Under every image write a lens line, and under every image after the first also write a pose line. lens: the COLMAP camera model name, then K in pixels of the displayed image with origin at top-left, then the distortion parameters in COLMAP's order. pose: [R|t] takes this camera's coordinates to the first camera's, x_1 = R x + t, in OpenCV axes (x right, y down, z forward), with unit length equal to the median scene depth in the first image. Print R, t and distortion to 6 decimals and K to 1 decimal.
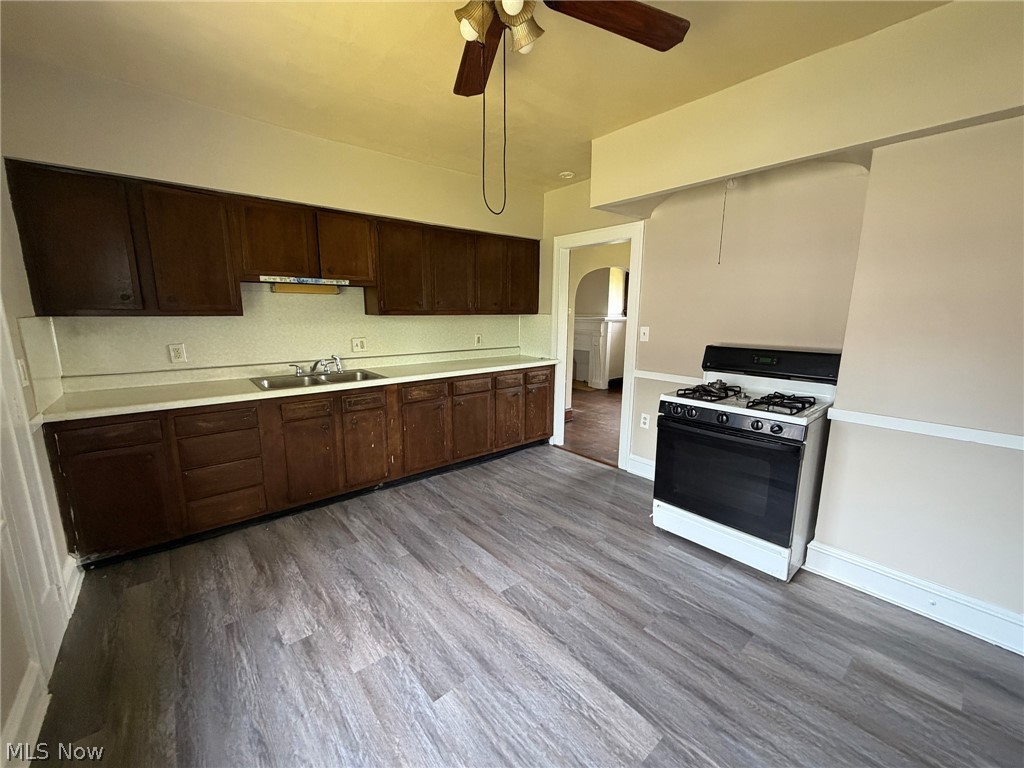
lens RADIAL K [[408.6, 0, 507.7], [0, 408.6, 386.6], [0, 0, 1]] dist [-0.001475, 0.000193]
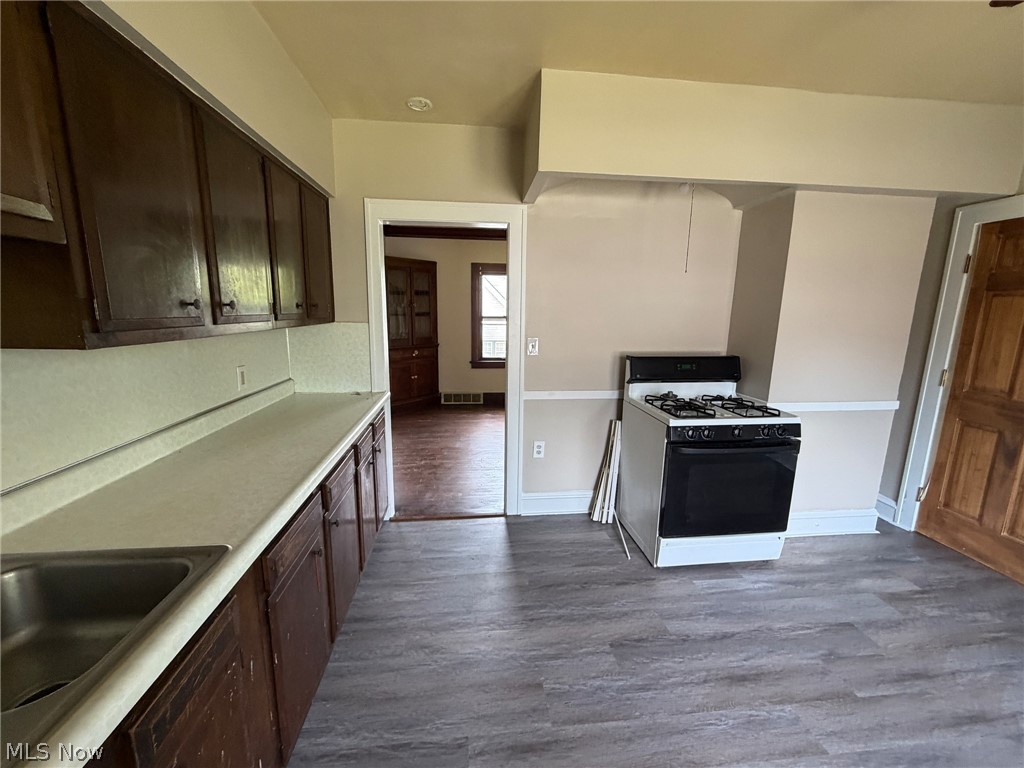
lens RADIAL K [[408.6, 0, 509.1], [0, 408.6, 386.1], [0, 0, 1]] dist [-0.001475, 0.000193]
pose [[0.554624, -0.149501, 0.818561, -0.598017], [0.141173, 0.986372, 0.084497, -0.203486], [-0.820038, 0.068695, 0.568171, 0.929815]]
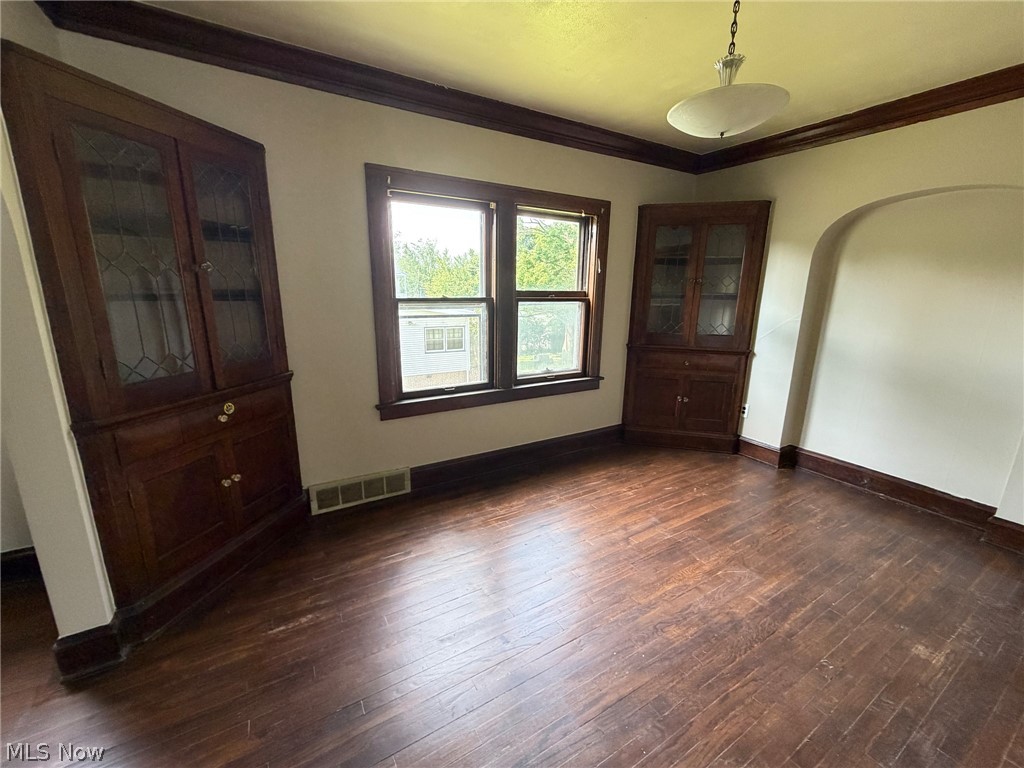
lens RADIAL K [[408.6, 0, 504.6], [0, 408.6, 385.3], [0, 0, 1]] dist [-0.001475, 0.000193]
pose [[0.160754, -0.226875, 0.960565, 0.506450], [0.170825, 0.964931, 0.199318, -0.404423], [-0.972099, 0.132047, 0.193872, 2.134462]]
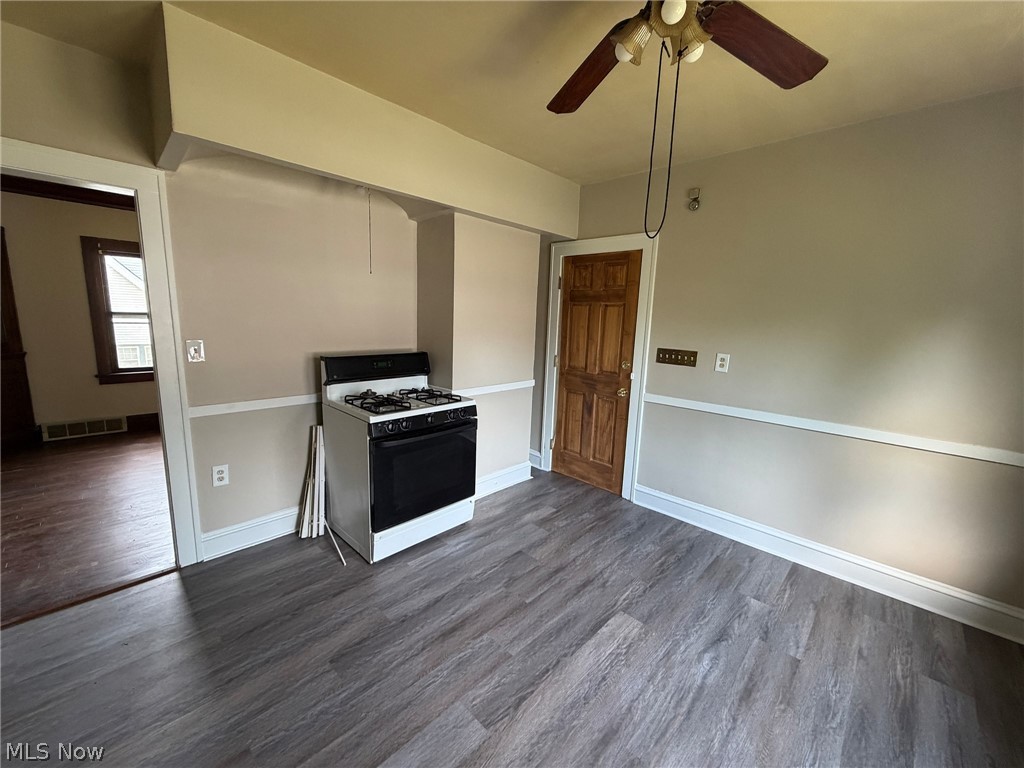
lens RADIAL K [[408.6, 0, 510.1], [0, 408.6, 385.7], [0, 0, 1]] dist [-0.001475, 0.000193]
pose [[-0.104660, -0.174626, 0.979057, -0.597622], [0.147191, 0.970901, 0.188906, -0.199942], [-0.983555, 0.163879, -0.075911, 0.899192]]
